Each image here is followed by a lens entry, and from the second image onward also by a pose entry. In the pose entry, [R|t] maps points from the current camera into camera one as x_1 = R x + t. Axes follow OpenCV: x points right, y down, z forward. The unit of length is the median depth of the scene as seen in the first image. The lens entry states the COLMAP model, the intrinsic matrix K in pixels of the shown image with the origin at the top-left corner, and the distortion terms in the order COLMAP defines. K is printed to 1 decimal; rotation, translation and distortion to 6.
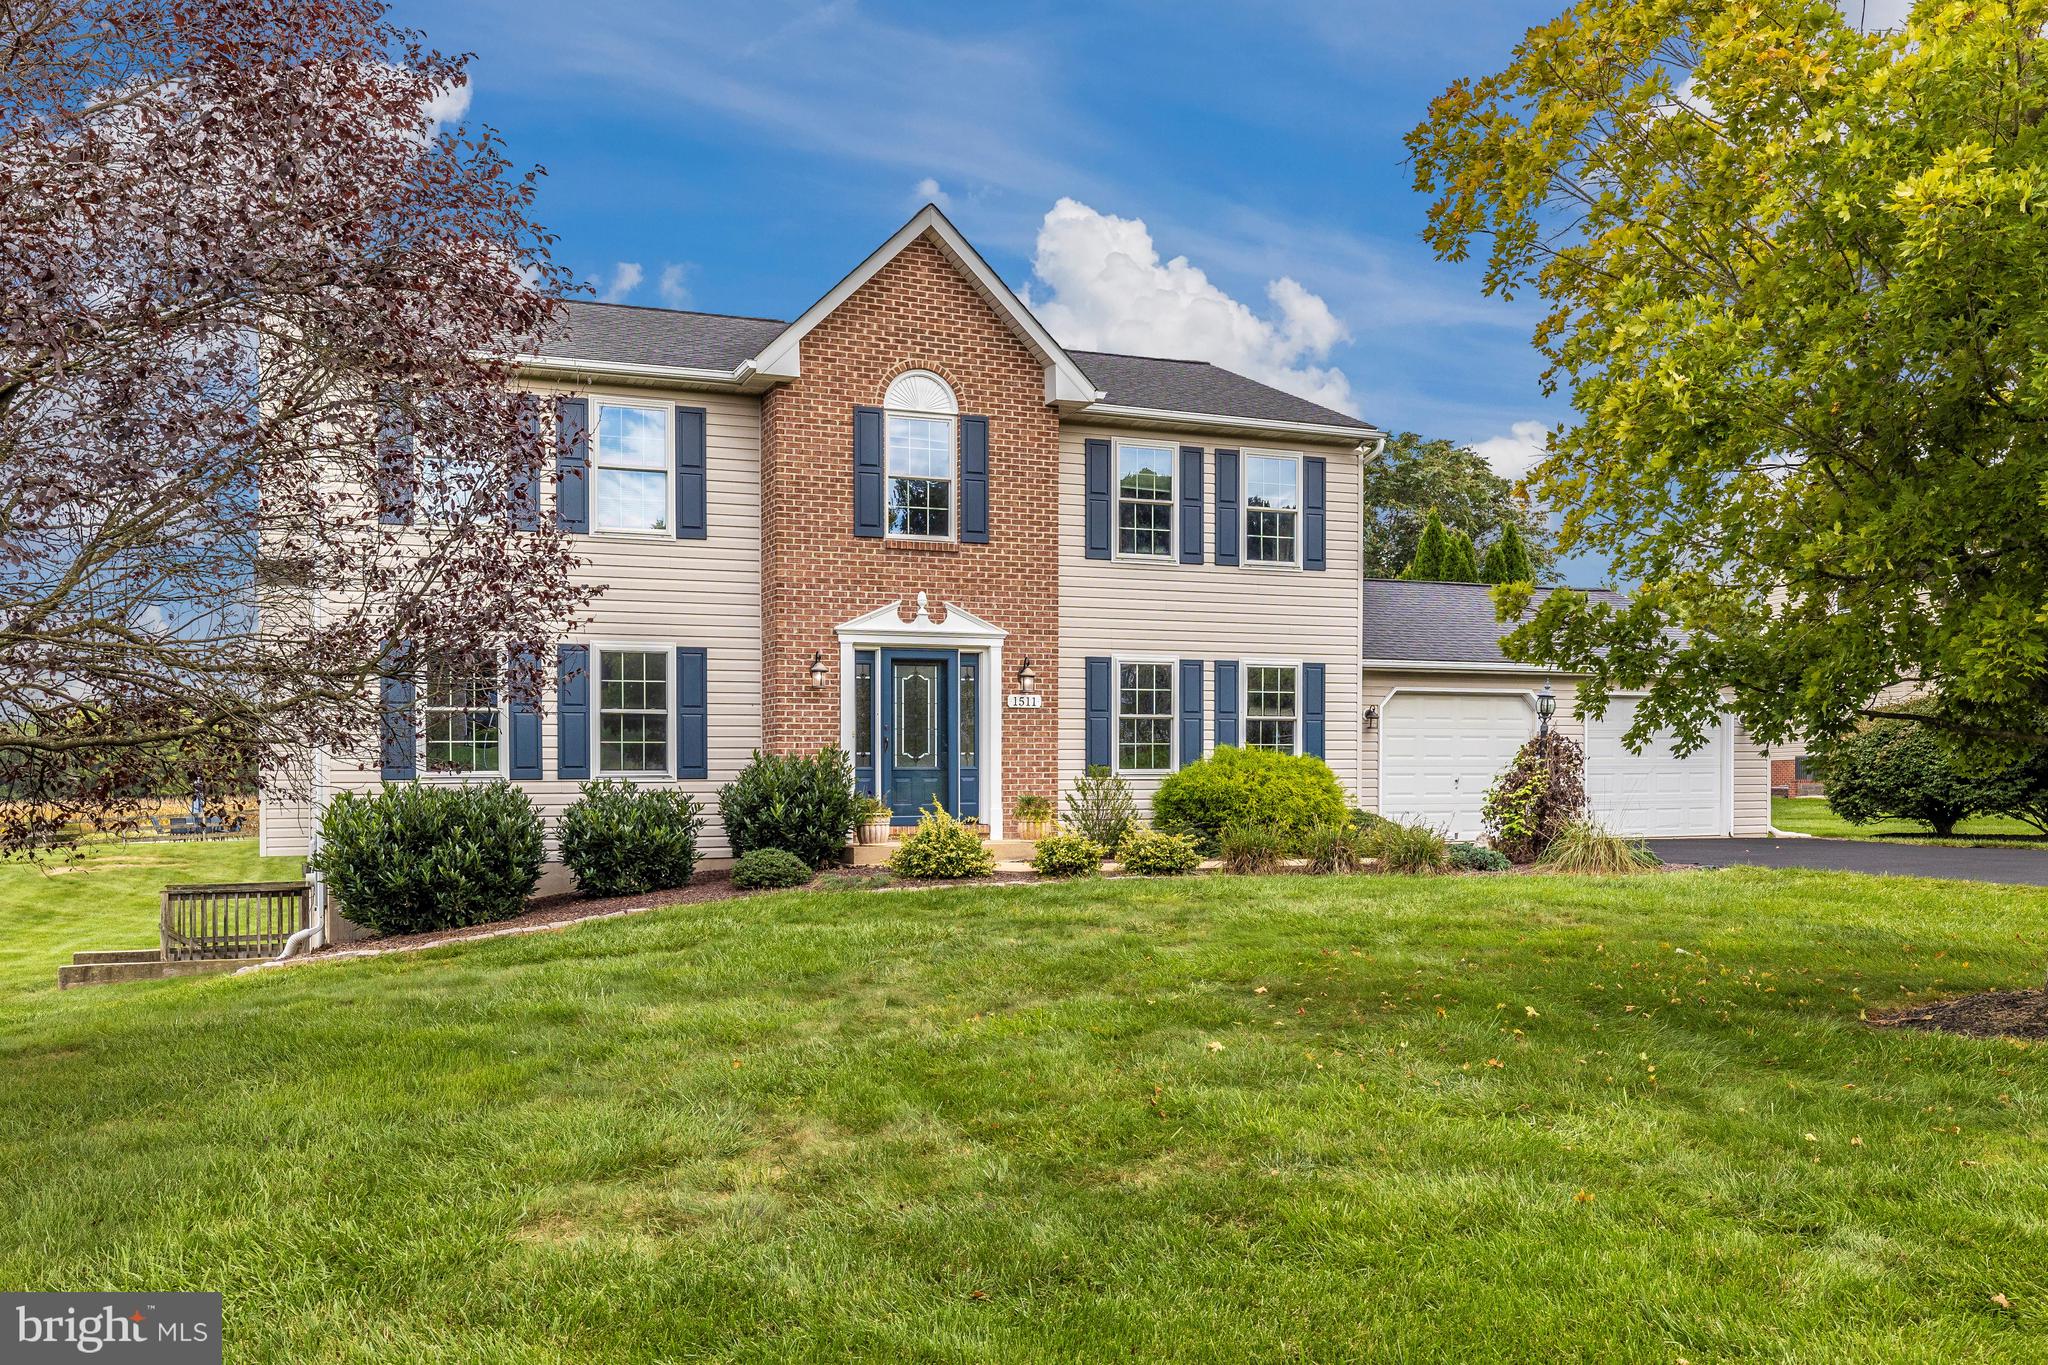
lens RADIAL K [[1731.3, 0, 1026.8], [0, 1731.3, 785.3], [0, 0, 1]] dist [0.004249, -0.000473]
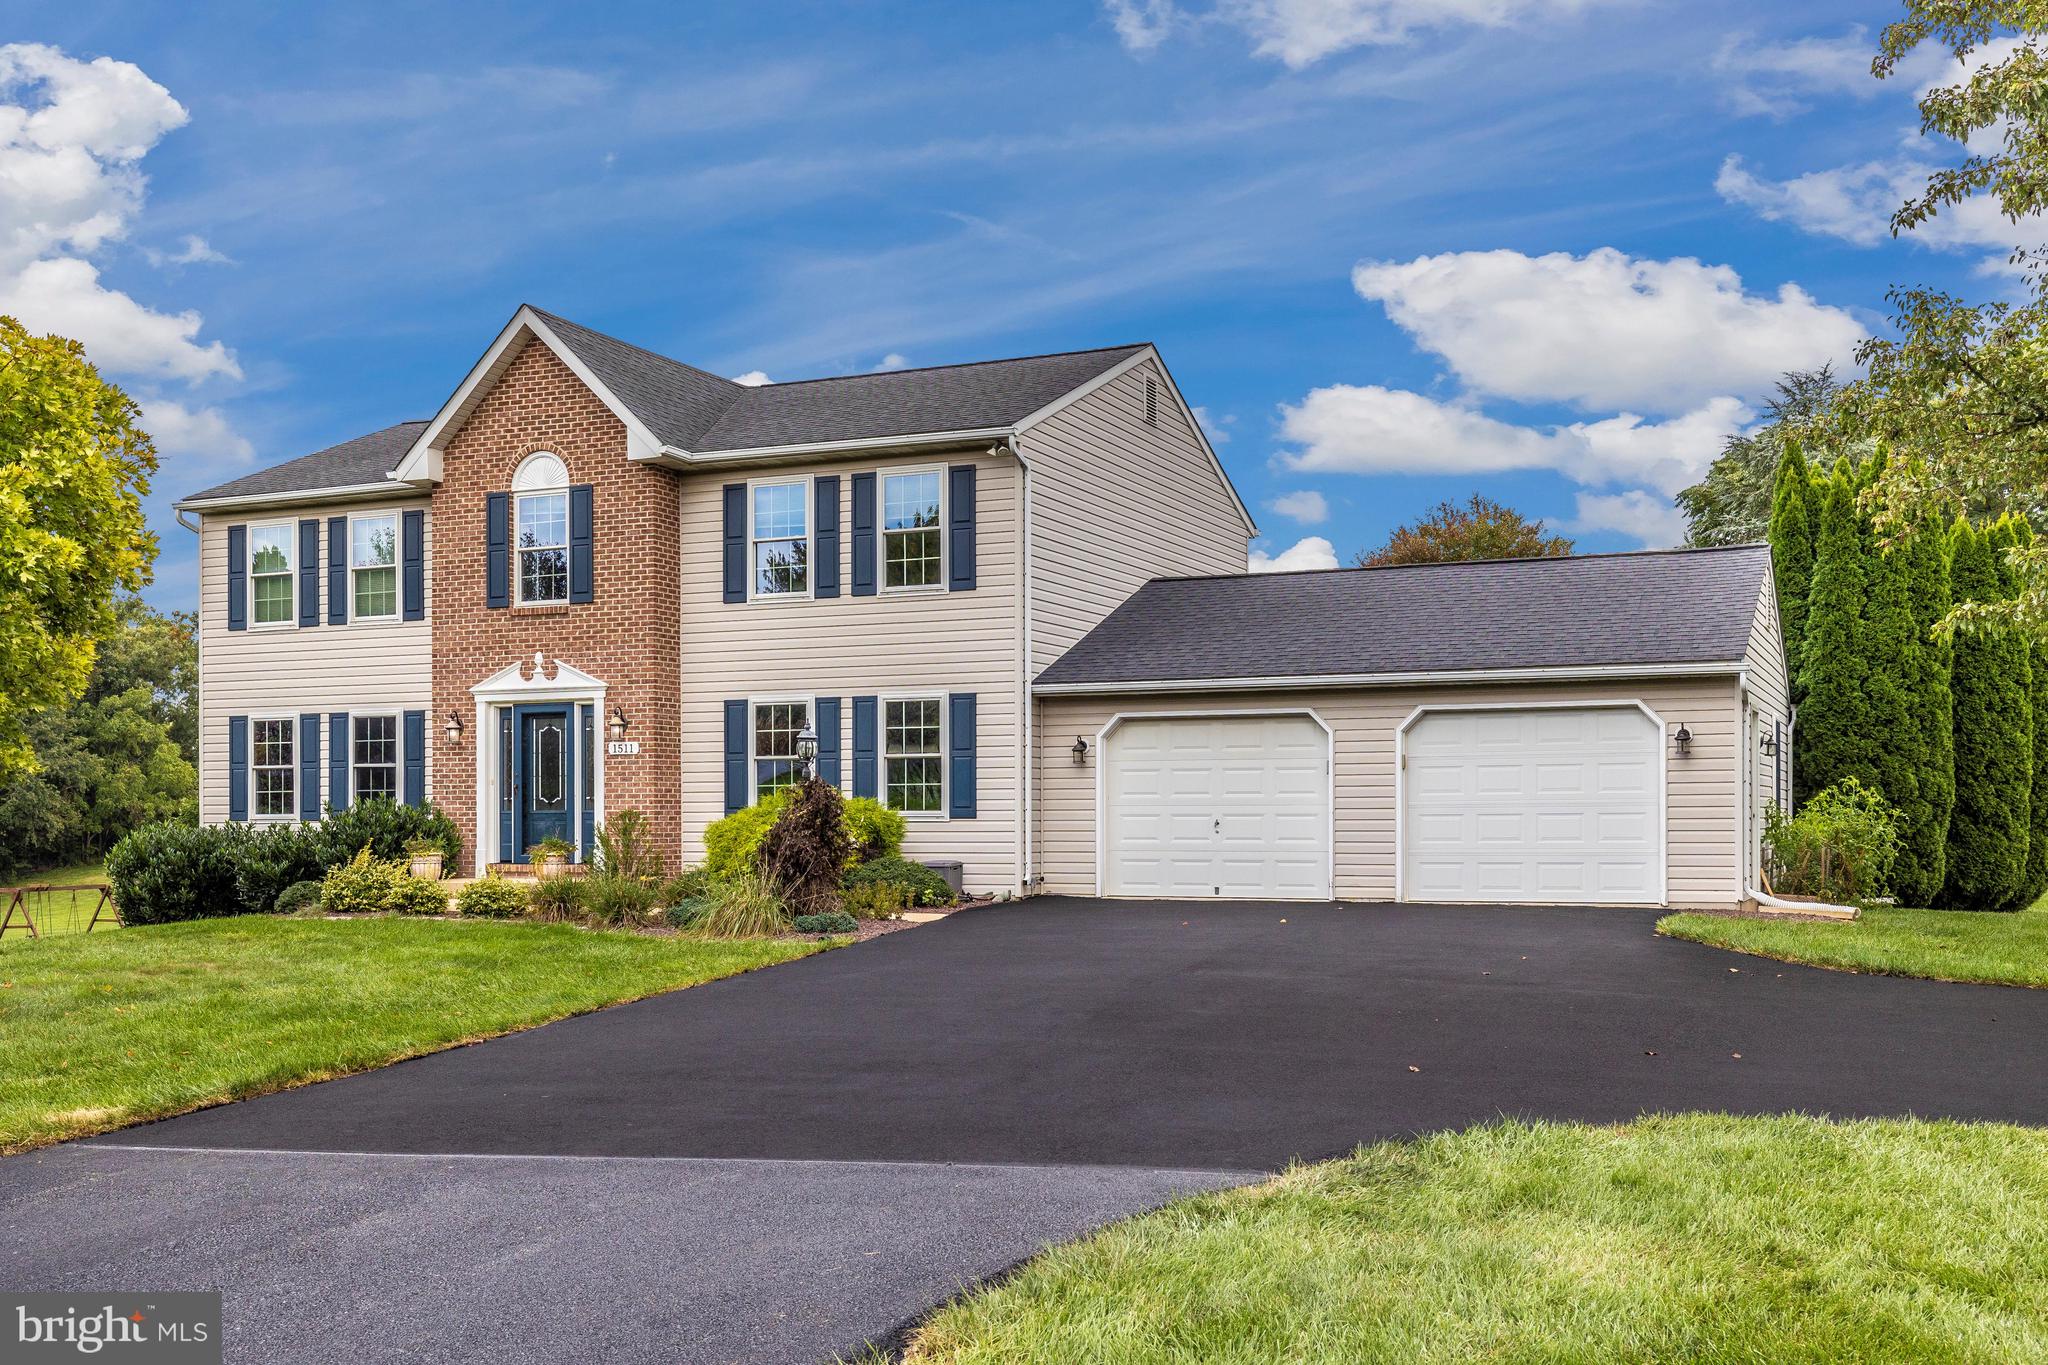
lens RADIAL K [[1970.8, 0, 1019.8], [0, 1970.8, 705.4], [0, 0, 1]] dist [0.004047, -0.000337]
pose [[0.688508, -0.034321, -0.724416, 1.042375], [0.003542, 0.999027, -0.043966, -0.021475], [0.725220, 0.027705, 0.687960, 0.356549]]
